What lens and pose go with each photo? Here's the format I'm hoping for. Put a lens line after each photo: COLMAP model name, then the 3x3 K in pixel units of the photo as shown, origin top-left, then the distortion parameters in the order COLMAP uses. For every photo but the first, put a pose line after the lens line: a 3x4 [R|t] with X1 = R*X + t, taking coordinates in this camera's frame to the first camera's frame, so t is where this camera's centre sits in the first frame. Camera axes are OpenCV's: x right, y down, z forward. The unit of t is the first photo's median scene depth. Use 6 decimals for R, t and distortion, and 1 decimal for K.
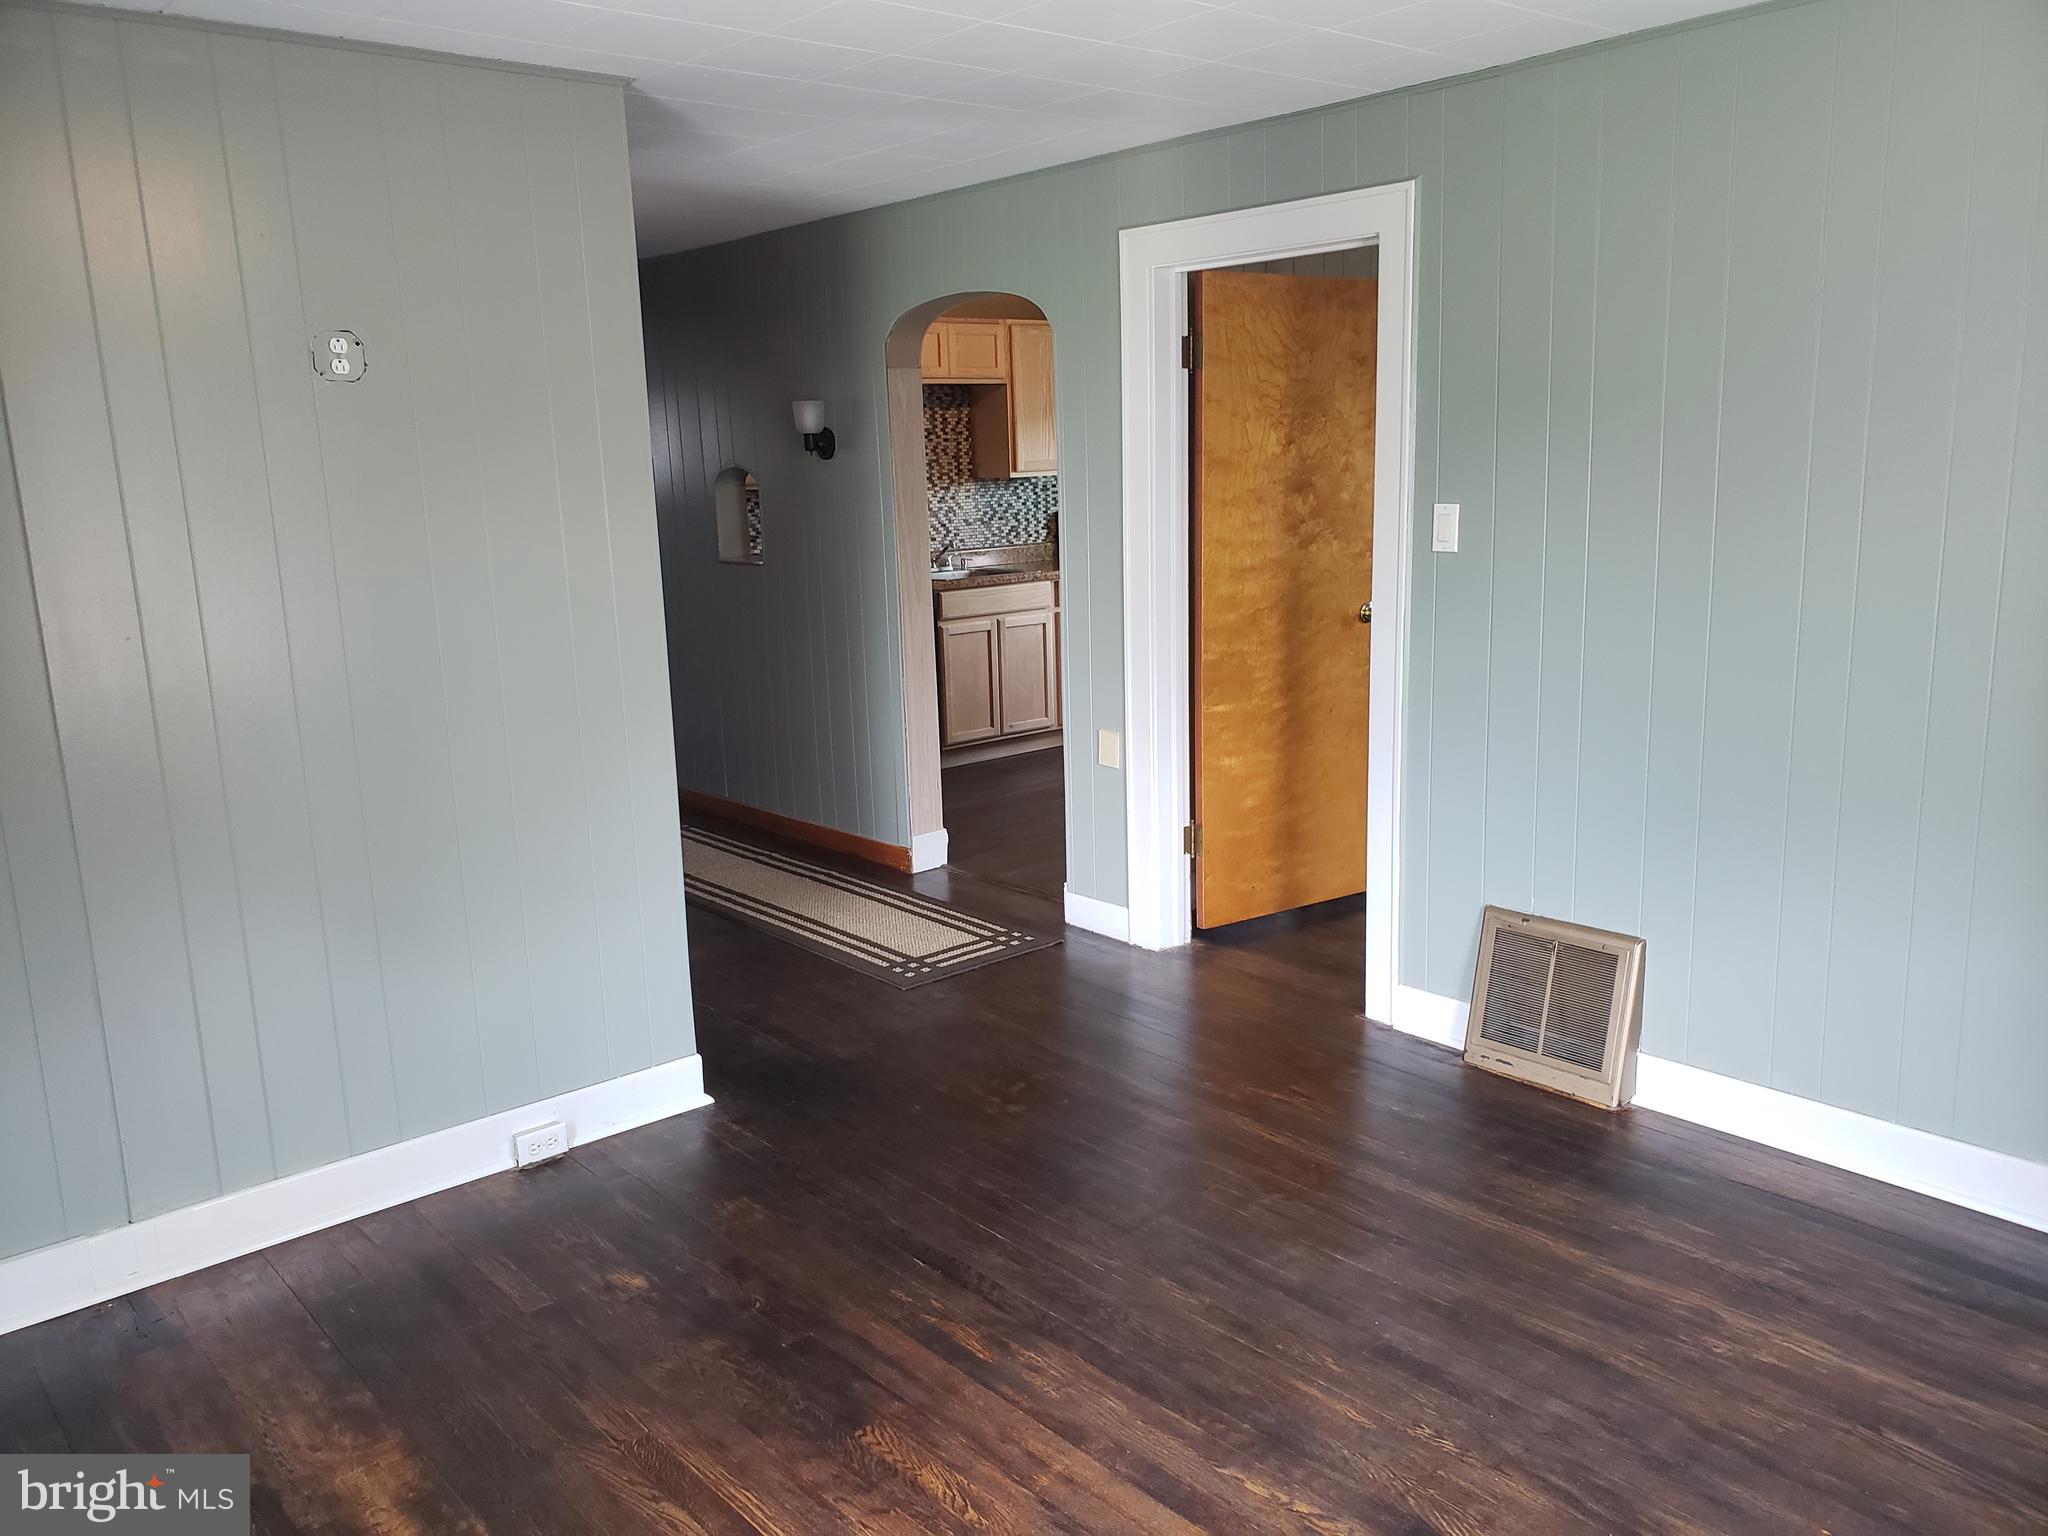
lens RADIAL K [[1591.0, 0, 1026.9], [0, 1591.0, 784.3], [0, 0, 1]] dist [0.007316, 0.004558]
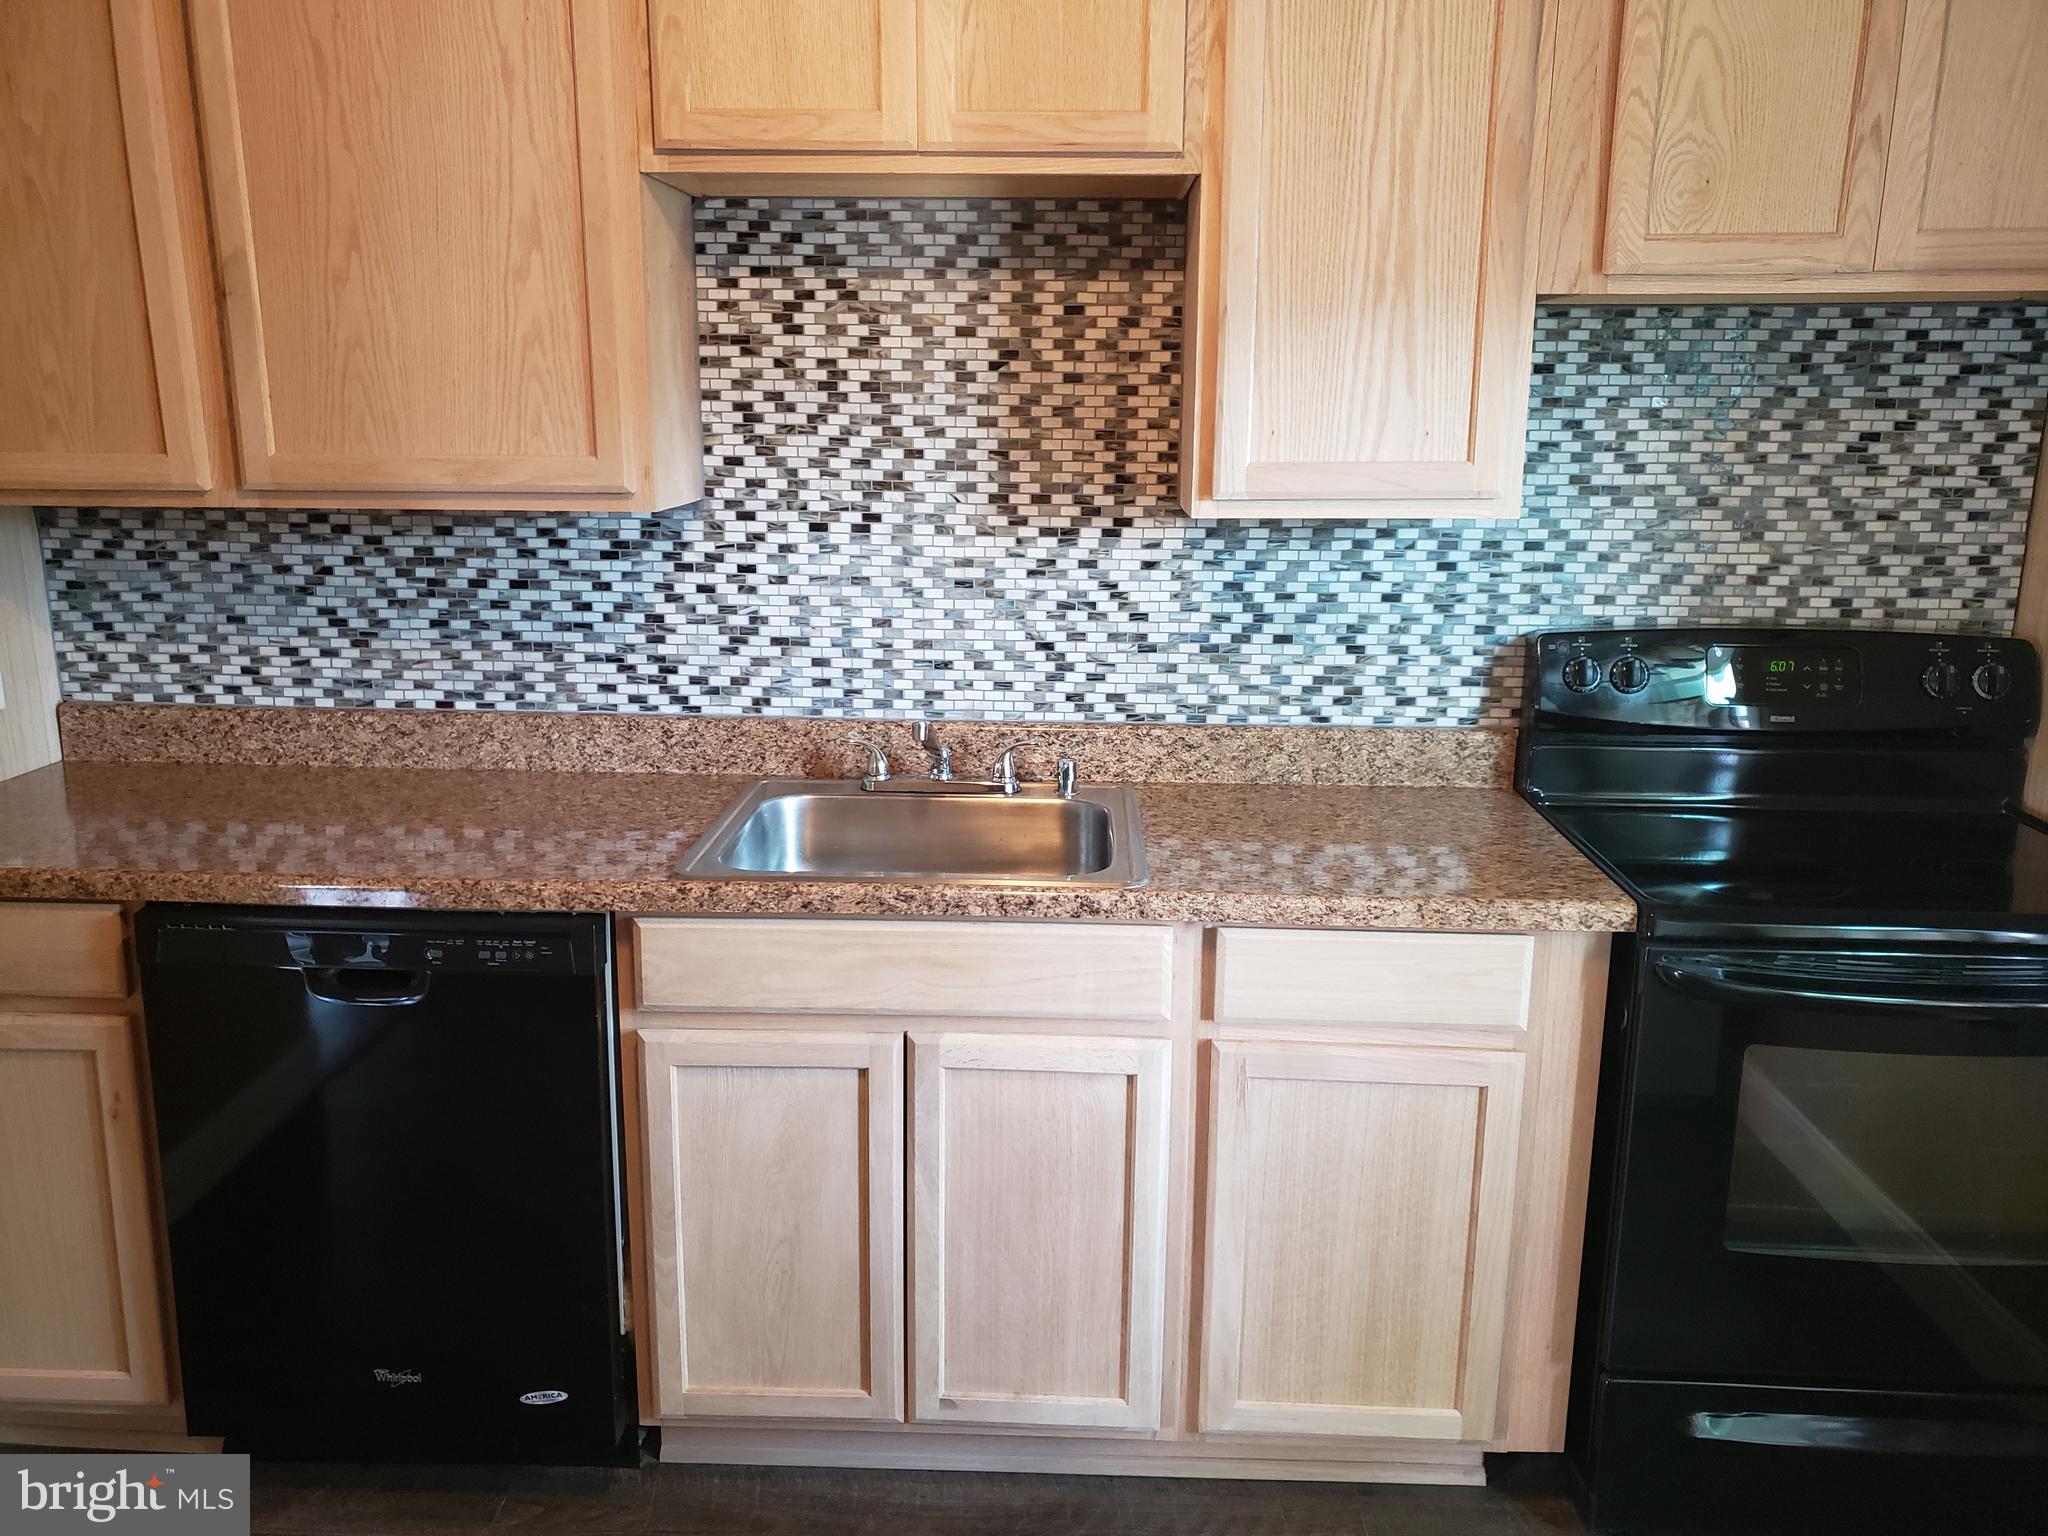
lens RADIAL K [[1518.4, 0, 1024.0], [0, 1518.4, 768.0], [0, 0, 1]] dist [0.166308, -0.301287]
pose [[0.728661, 0.200519, -0.654863, 0.152843], [-0.172637, 0.979080, 0.107702, -0.171809], [0.662759, 0.034575, 0.748034, 0.769696]]
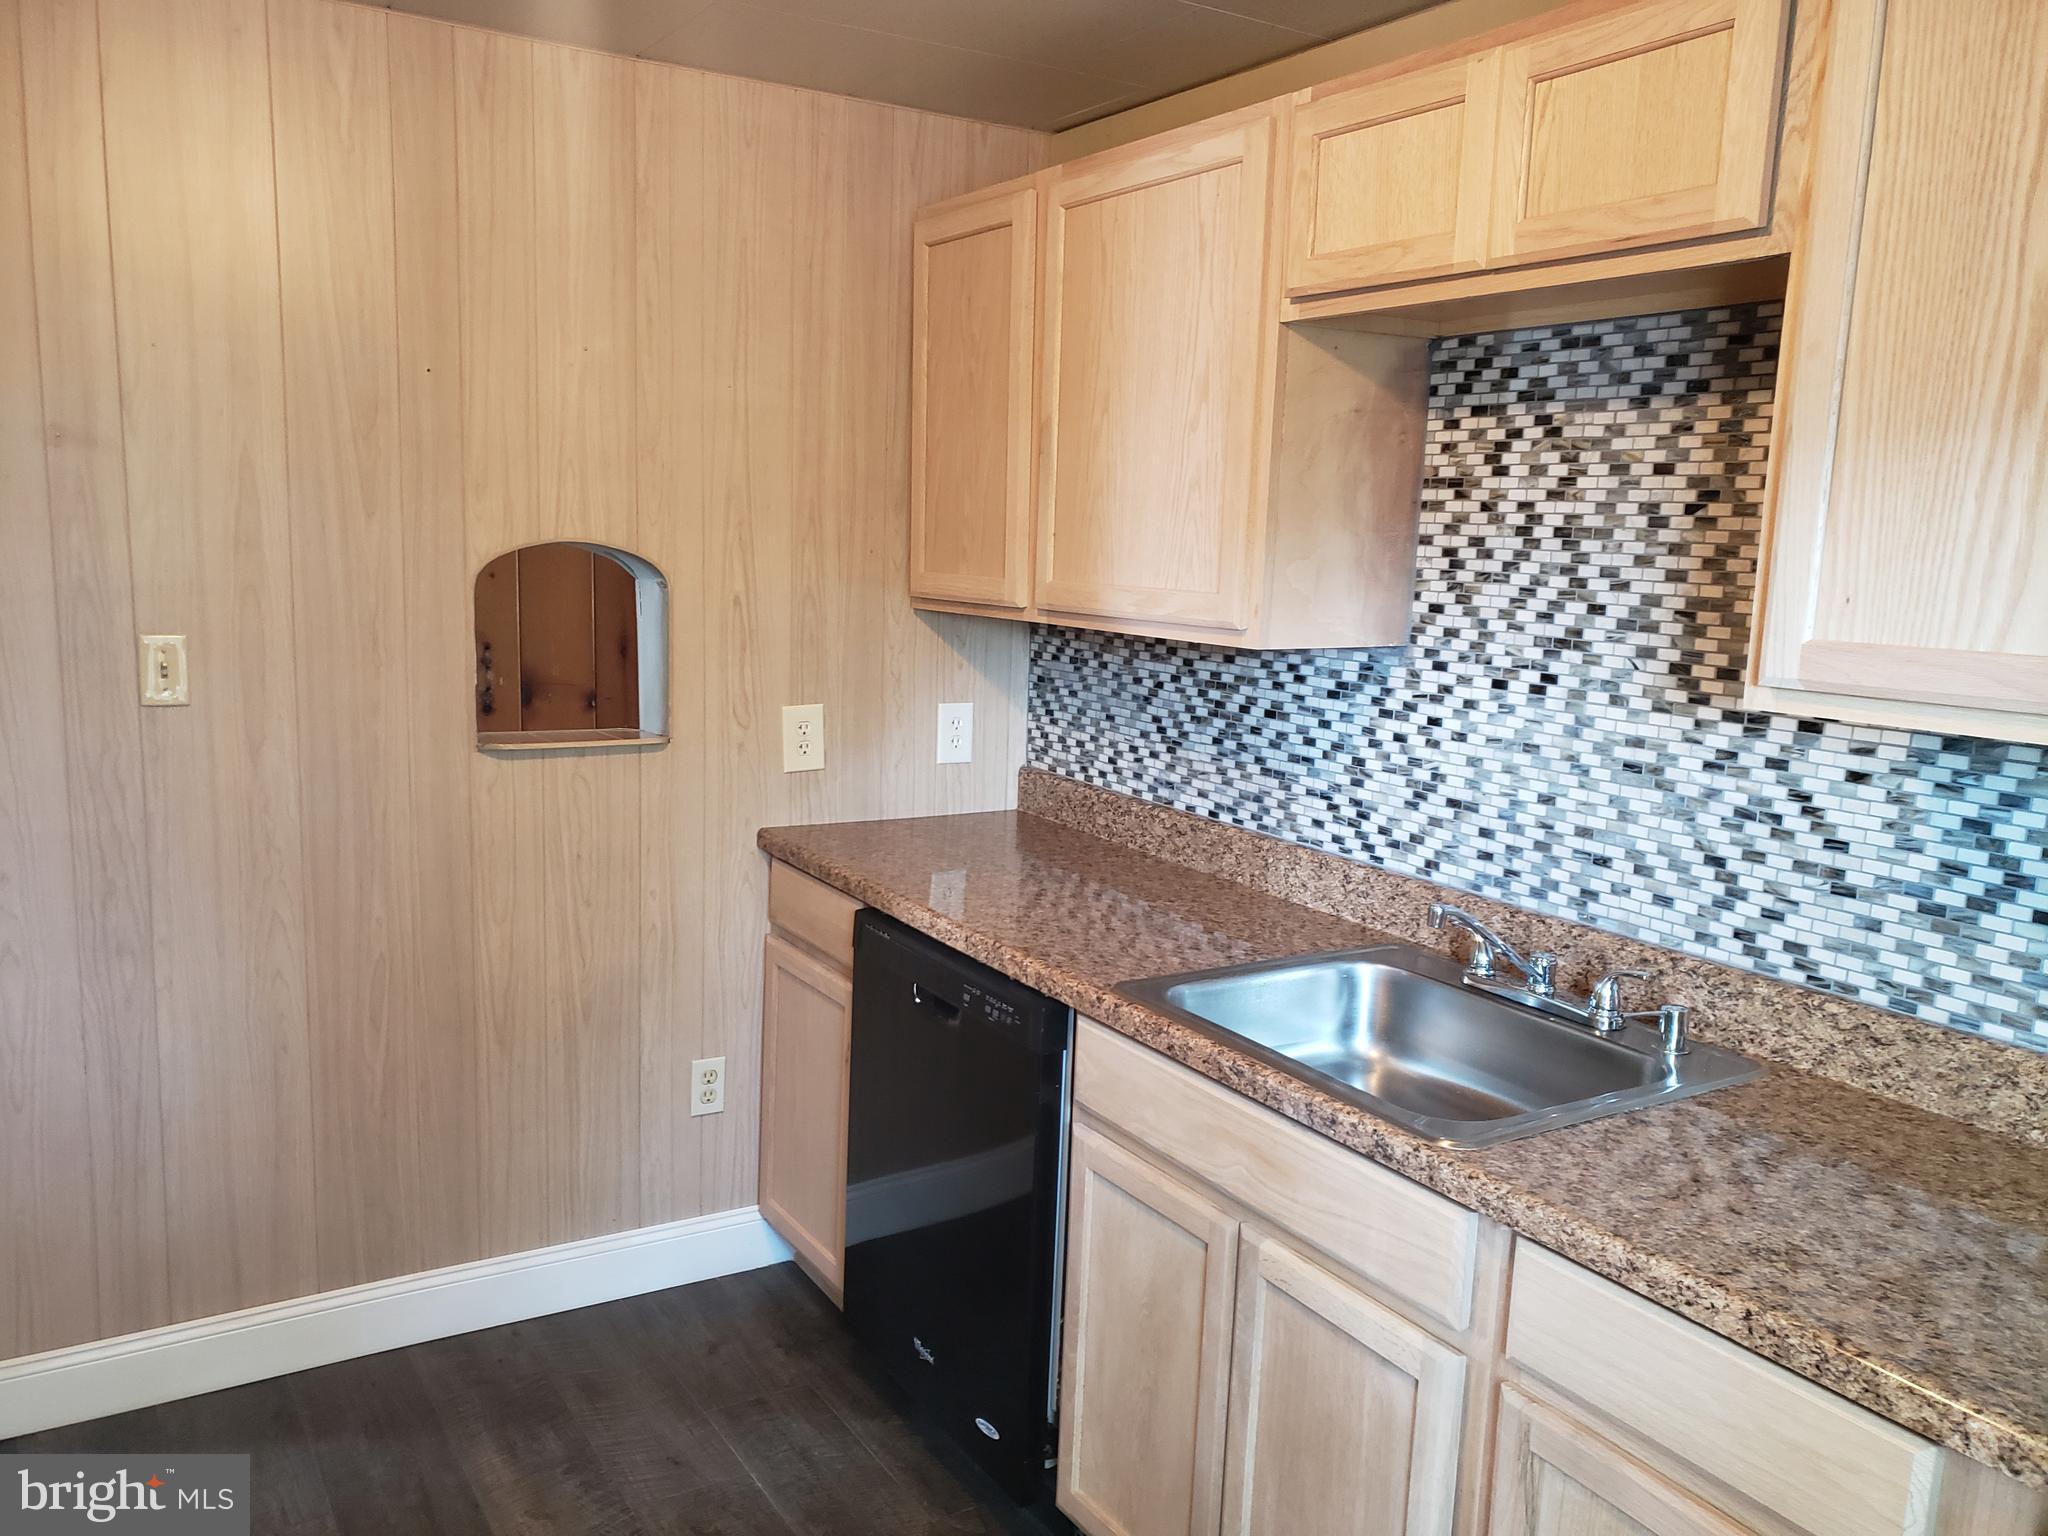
lens RADIAL K [[1695.2, 0, 1021.3], [0, 1695.2, 782.2], [0, 0, 1]] dist [0.405471, -0.600345]
pose [[-0.151641, 0.184530, -0.971058, 0.234434], [-0.237838, 0.946743, 0.217051, -0.210197], [0.959395, 0.263868, -0.099677, 0.924038]]
